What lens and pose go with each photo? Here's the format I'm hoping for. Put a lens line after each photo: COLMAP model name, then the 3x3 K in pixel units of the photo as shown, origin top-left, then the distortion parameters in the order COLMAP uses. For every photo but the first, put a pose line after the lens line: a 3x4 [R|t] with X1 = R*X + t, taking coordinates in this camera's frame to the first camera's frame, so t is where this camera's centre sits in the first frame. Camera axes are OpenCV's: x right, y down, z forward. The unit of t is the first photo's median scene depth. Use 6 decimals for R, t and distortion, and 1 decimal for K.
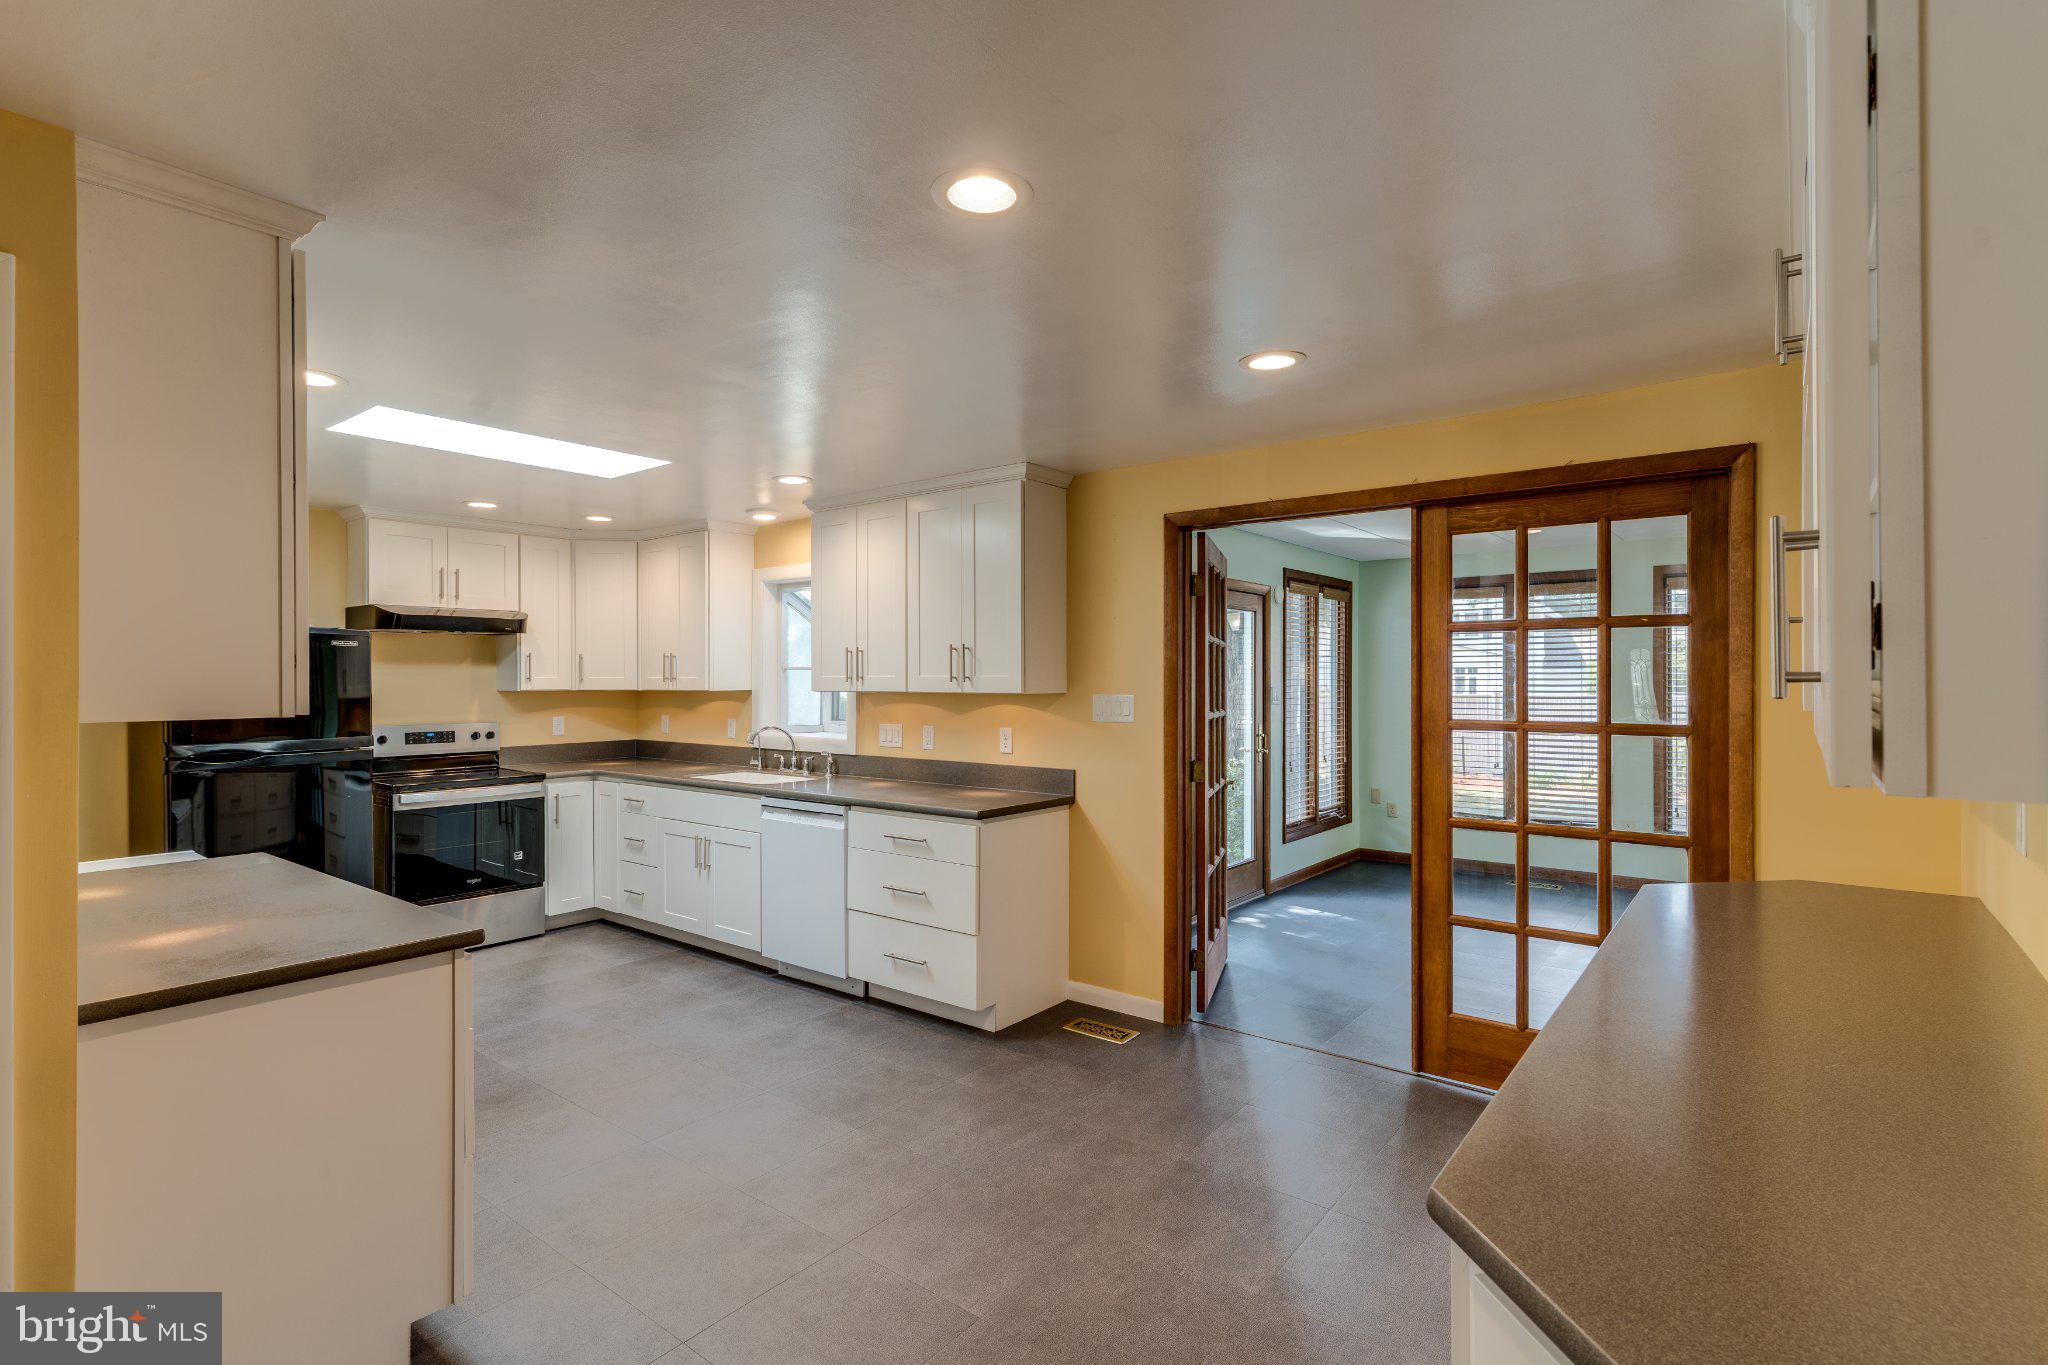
lens RADIAL K [[978.7, 0, 1019.2], [0, 978.7, 680.9], [0, 0, 1]] dist [0.001539, 0.000597]
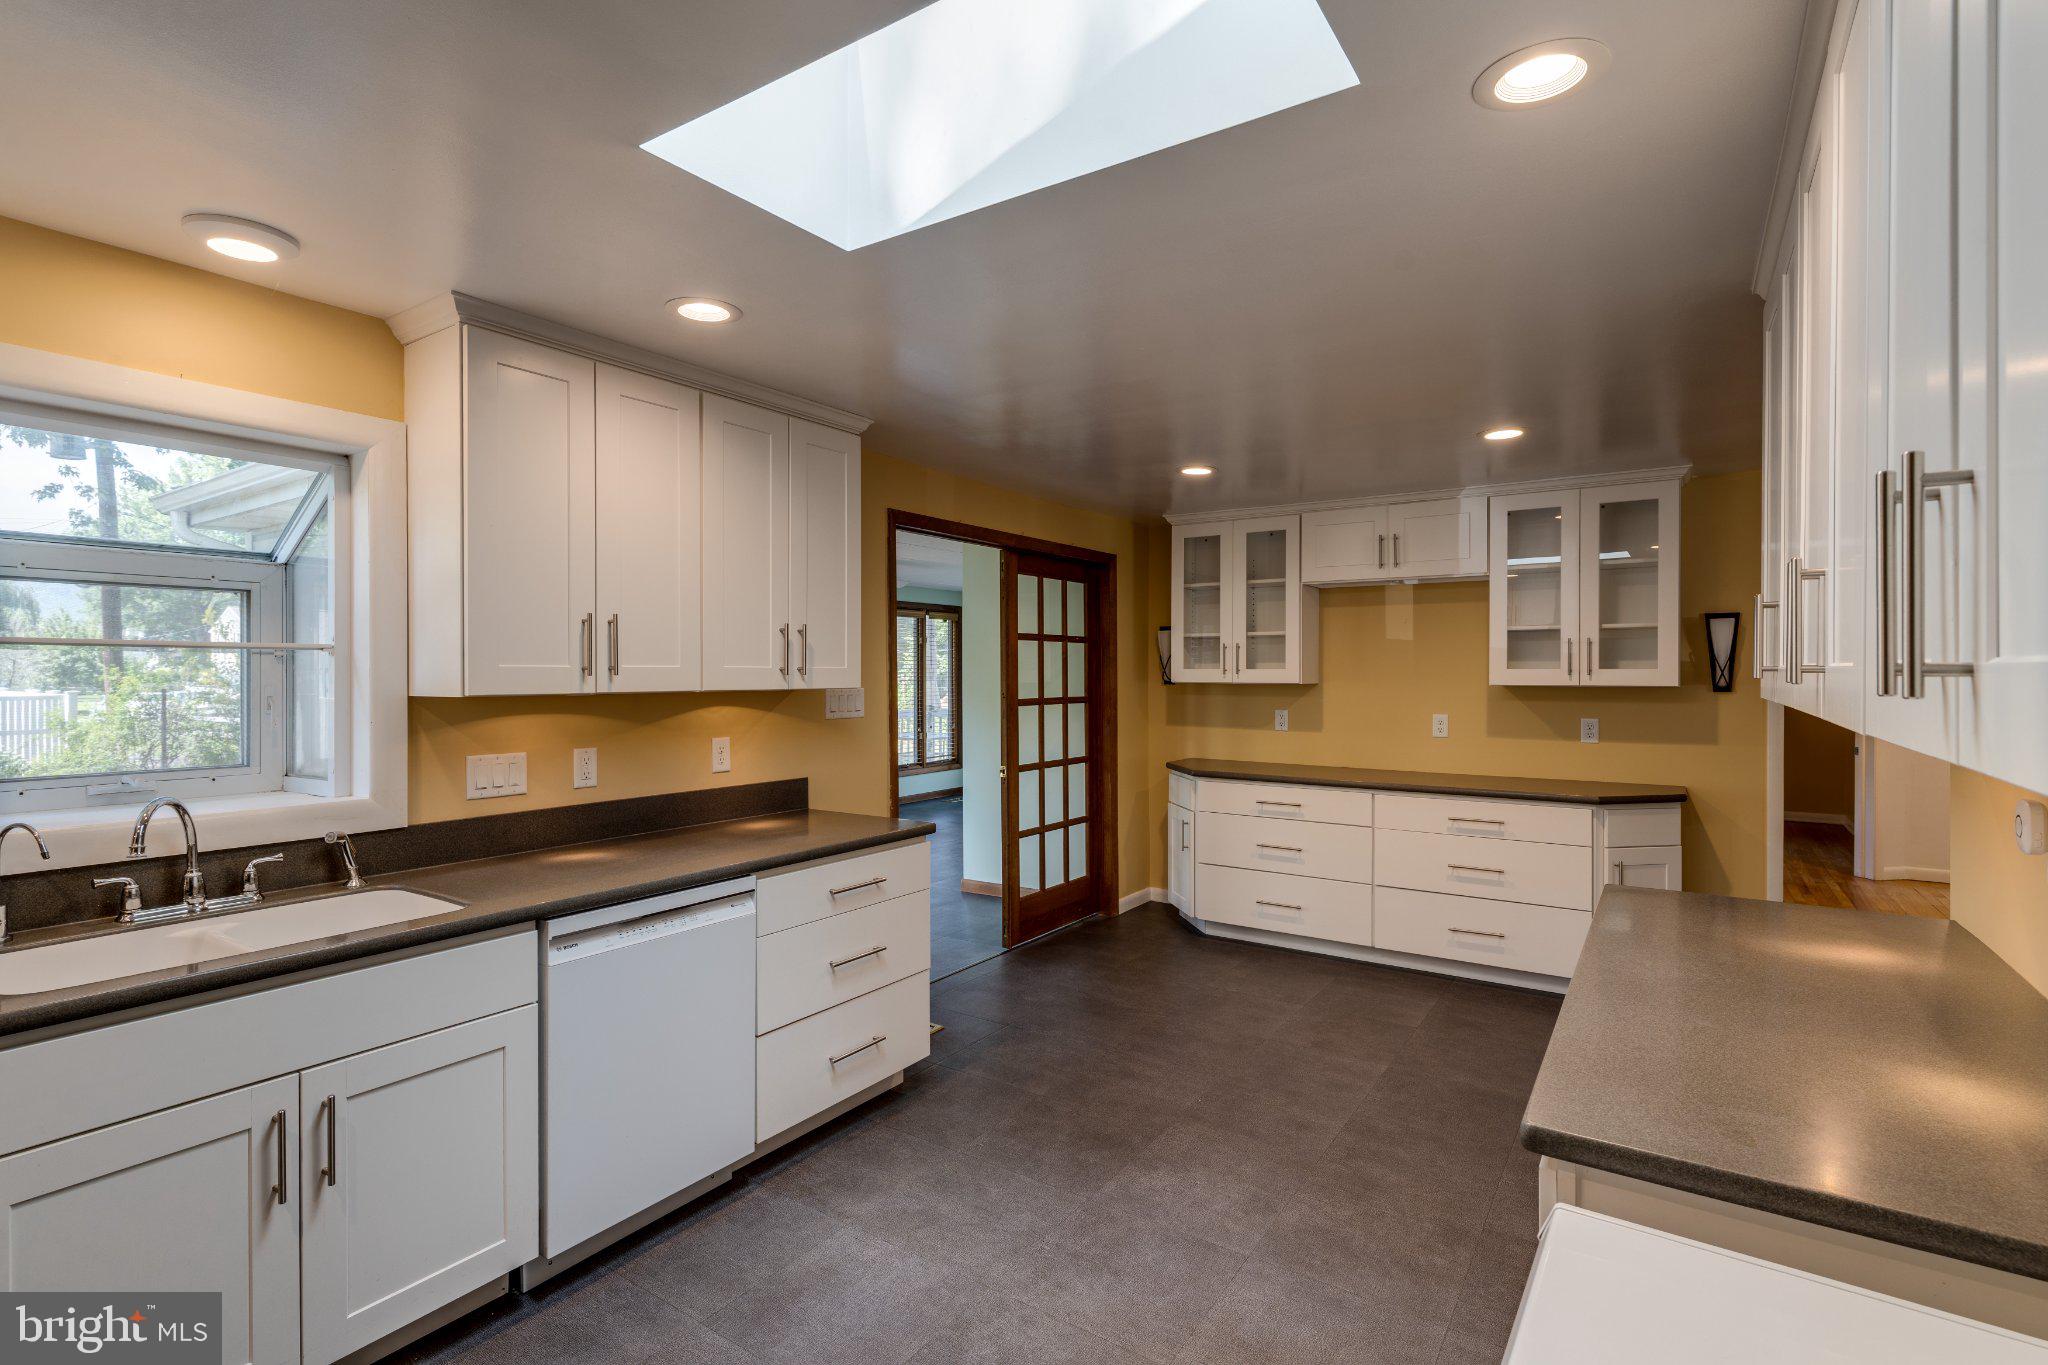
lens RADIAL K [[978.7, 0, 1019.2], [0, 978.7, 680.9], [0, 0, 1]] dist [0.001539, 0.000597]
pose [[-0.074208, -0.005378, 0.997228, -0.654321], [0.006158, 0.999964, 0.005851, 0.001940], [-0.997224, 0.006575, -0.074172, 0.707964]]
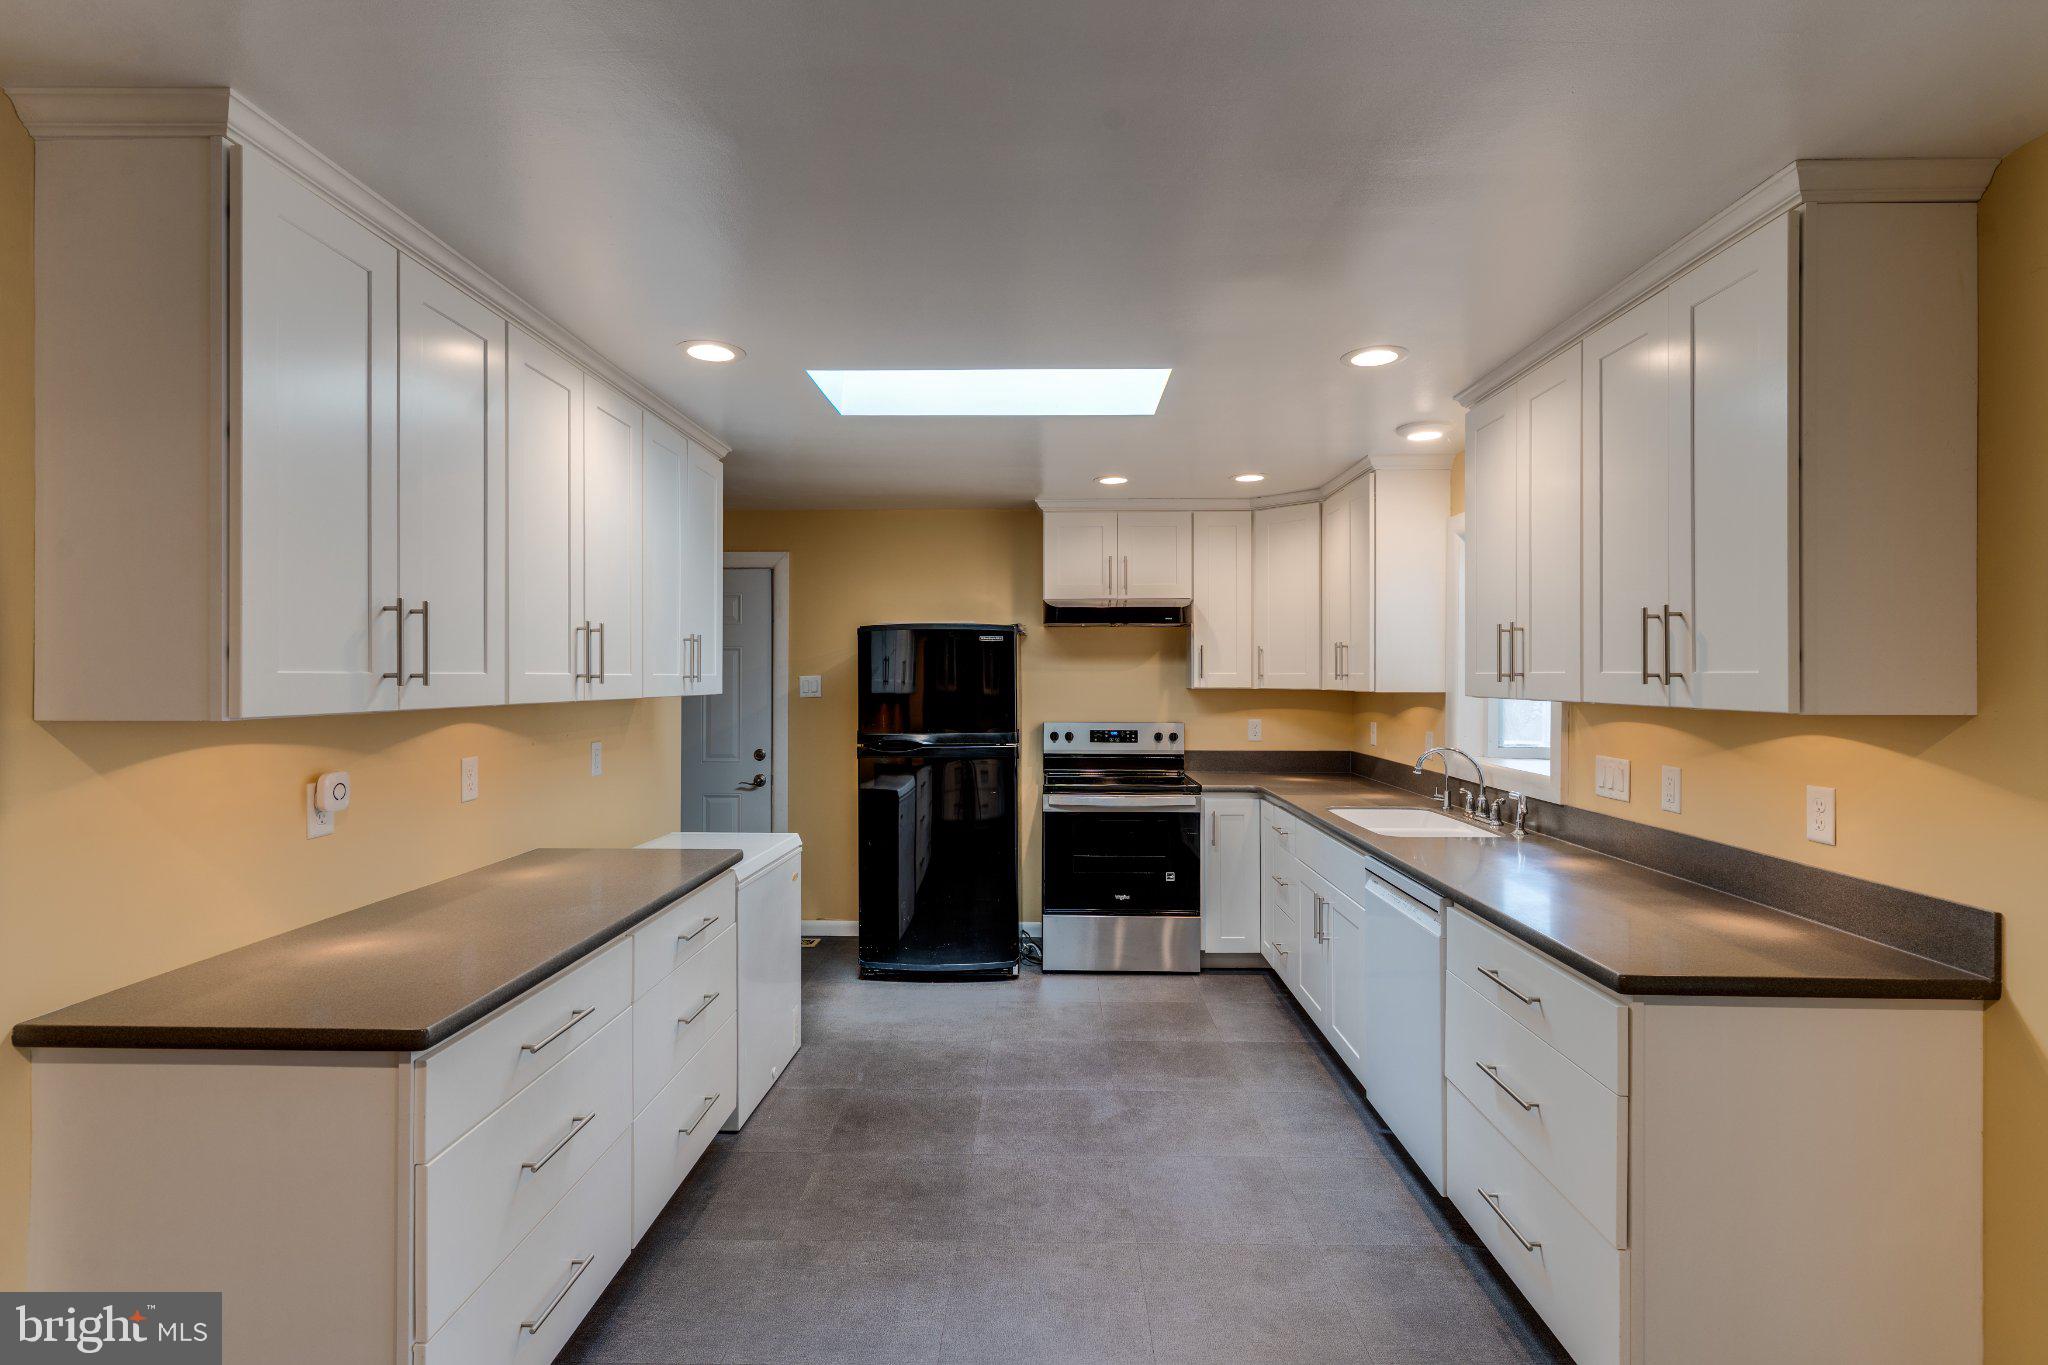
lens RADIAL K [[981.0, 0, 1020.7], [0, 981.0, 673.3], [0, 0, 1]] dist [0.001585, 0.000428]
pose [[0.600382, 0.002087, -0.799711, 0.109447], [-0.005484, 0.999984, -0.001508, -0.001458], [0.799695, 0.005291, 0.600383, 0.365541]]
